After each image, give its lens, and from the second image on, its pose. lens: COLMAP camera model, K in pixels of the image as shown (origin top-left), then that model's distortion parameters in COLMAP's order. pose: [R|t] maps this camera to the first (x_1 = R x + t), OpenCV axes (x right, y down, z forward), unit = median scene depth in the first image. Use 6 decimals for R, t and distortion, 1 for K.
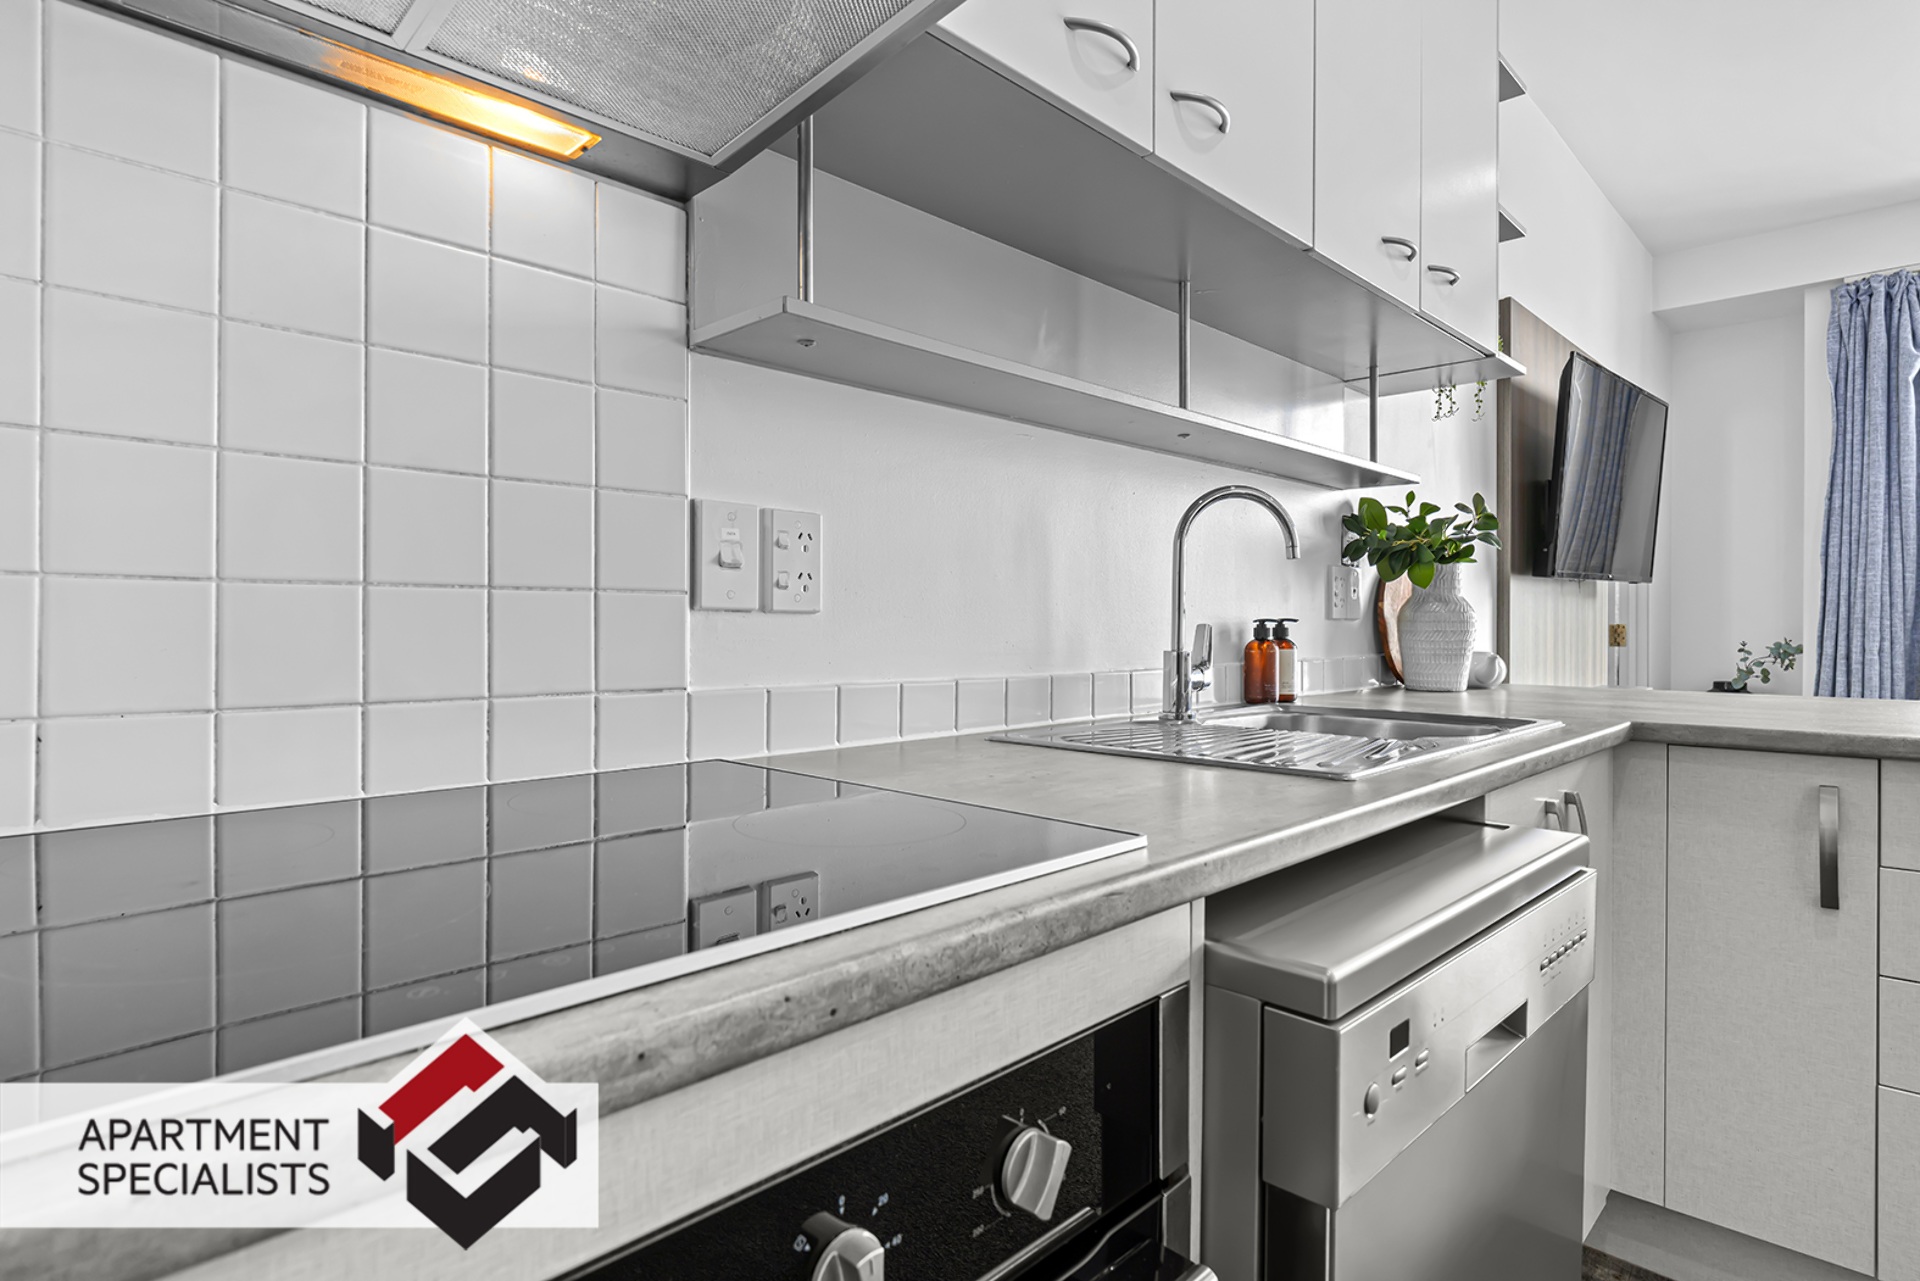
lens RADIAL K [[1029.5, 0, 960.0], [0, 1029.5, 640.5], [0, 0, 1]] dist [-0.022006, 0.000279]
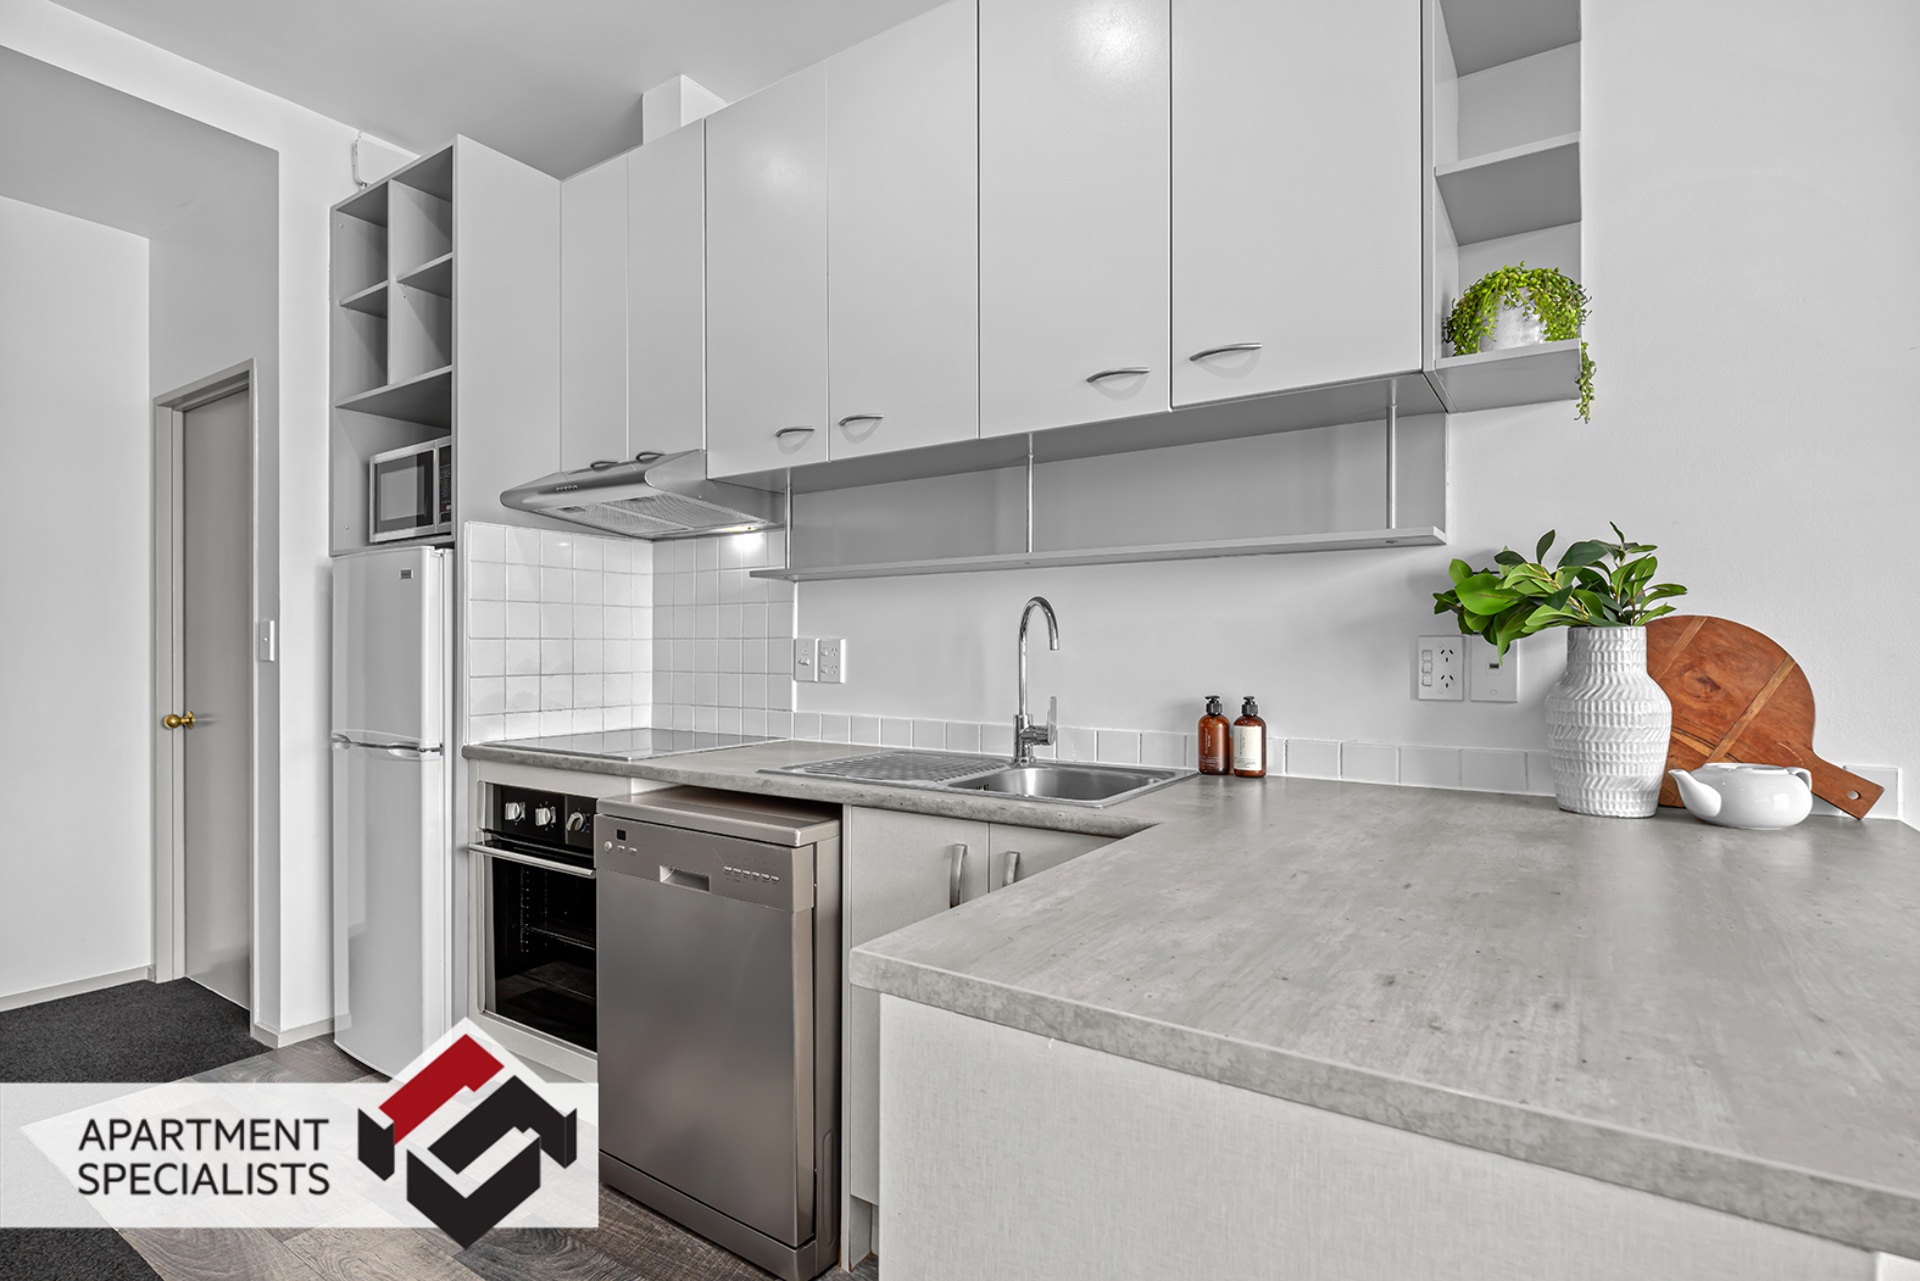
lens RADIAL K [[959.1, 0, 954.2], [0, 959.1, 650.2], [0, 0, 1]] dist [-0.000415, 0.000001]
pose [[0.181132, 0.000595, -0.983459, 1.462405], [-0.019636, 0.999803, -0.003012, -0.072183], [0.983263, 0.019857, 0.181107, 0.634418]]
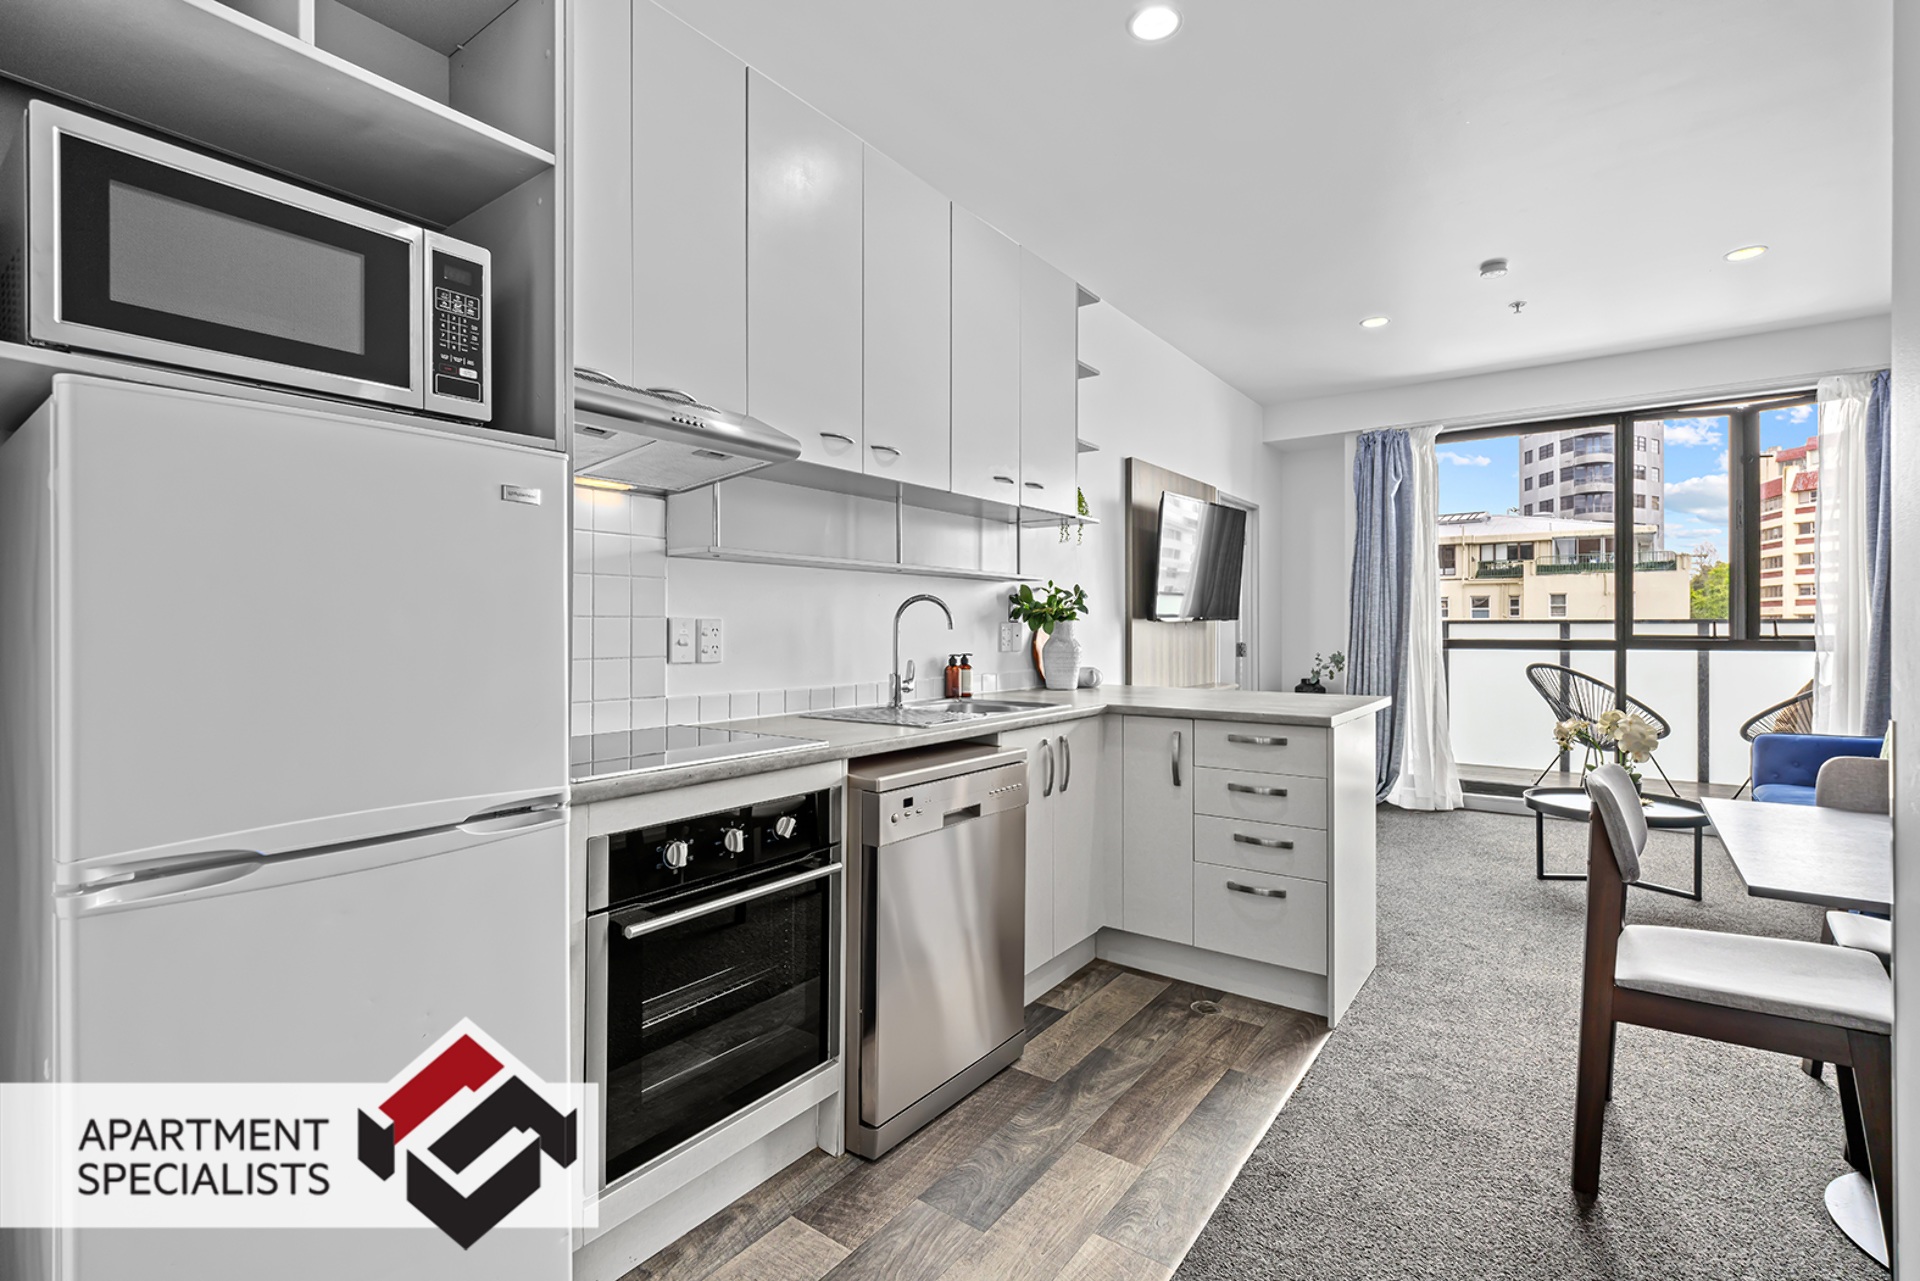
lens RADIAL K [[864.3, 0, 961.9], [0, 864.3, 628.4], [0, 0, 1]] dist [-0.002493, -0.000131]
pose [[0.988955, -0.003042, 0.148183, 0.081433], [0.005880, 0.999808, -0.018718, -0.047143], [-0.148098, 0.019383, 0.988783, -0.737815]]
